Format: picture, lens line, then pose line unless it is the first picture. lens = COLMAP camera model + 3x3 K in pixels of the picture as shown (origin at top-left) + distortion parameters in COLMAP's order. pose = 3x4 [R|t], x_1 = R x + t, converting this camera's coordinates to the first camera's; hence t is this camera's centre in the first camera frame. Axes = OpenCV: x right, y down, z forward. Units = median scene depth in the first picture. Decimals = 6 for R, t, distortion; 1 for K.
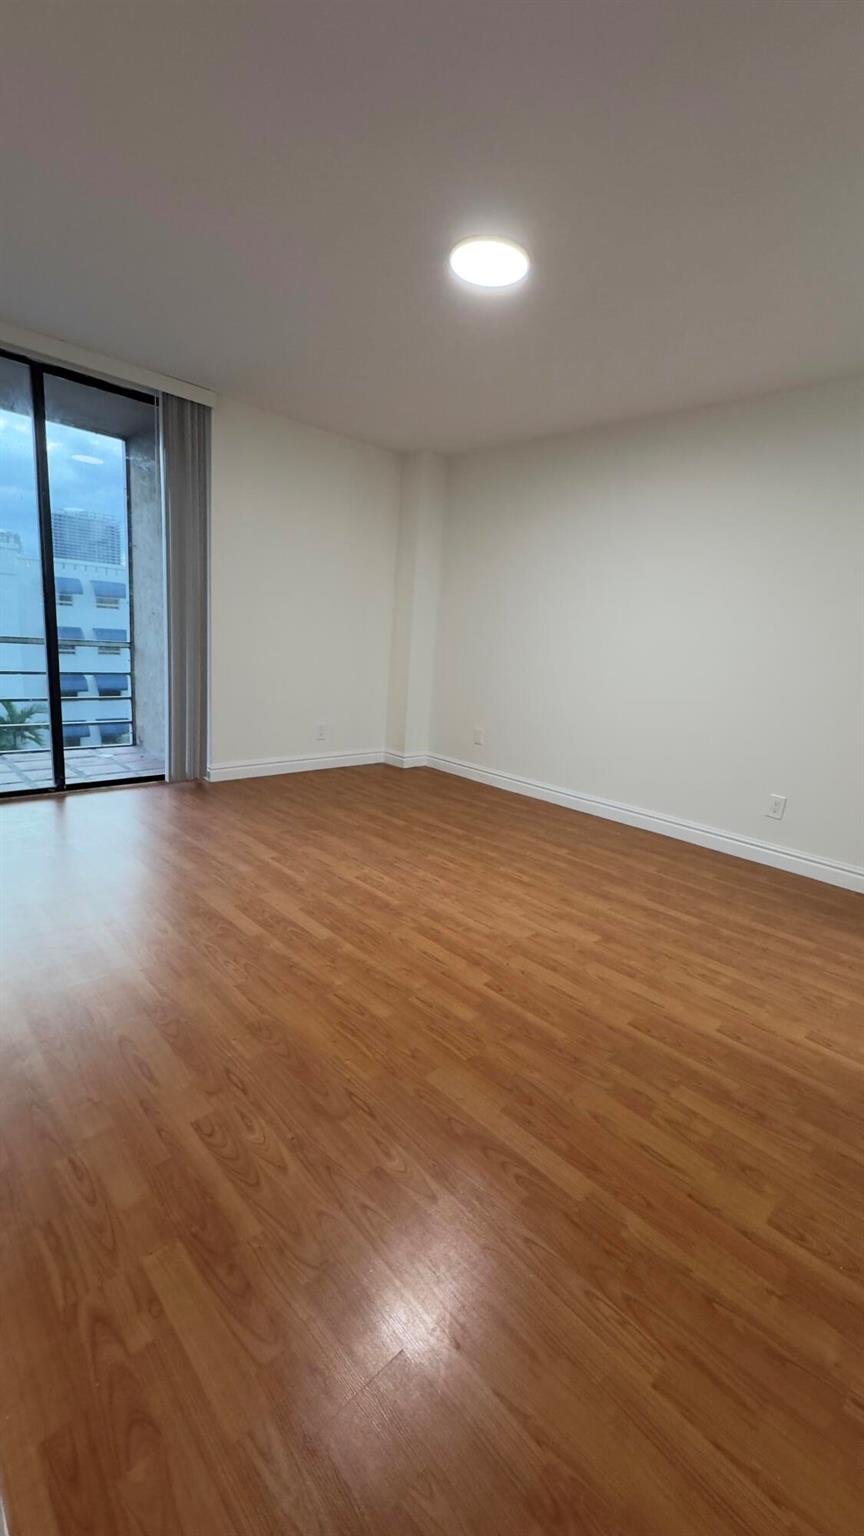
lens RADIAL K [[612.3, 0, 432.0], [0, 612.3, 768.0], [0, 0, 1]] dist [-0.004339, 0.000693]
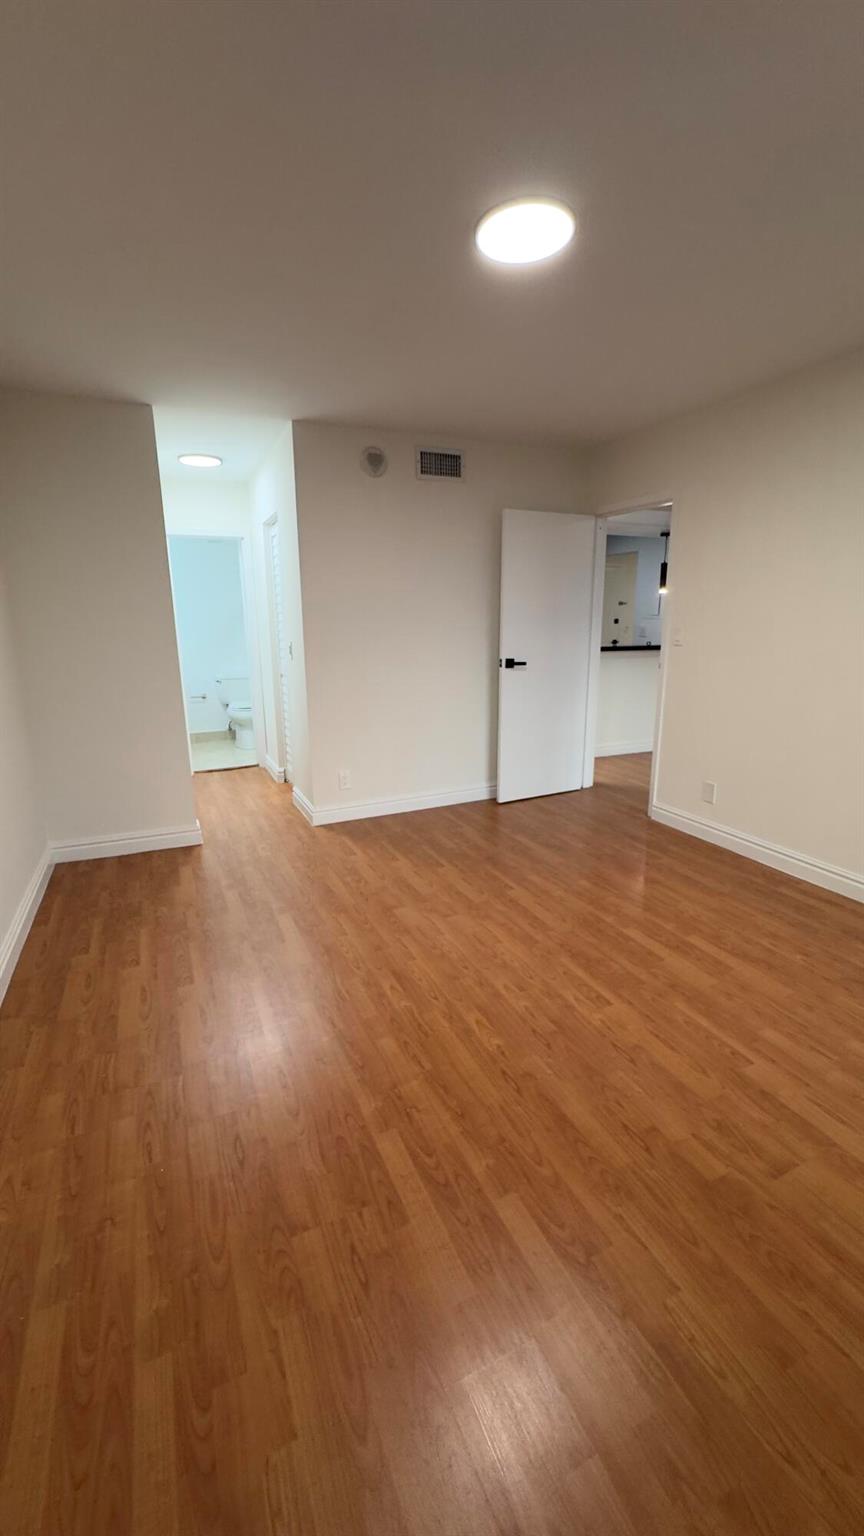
lens RADIAL K [[612.3, 0, 432.0], [0, 612.3, 768.0], [0, 0, 1]] dist [-0.004339, 0.000693]
pose [[-0.941062, -0.136185, 0.309606, -0.125531], [0.020026, 0.891322, 0.452928, -0.499709], [-0.337641, 0.432434, -0.836062, 1.803456]]
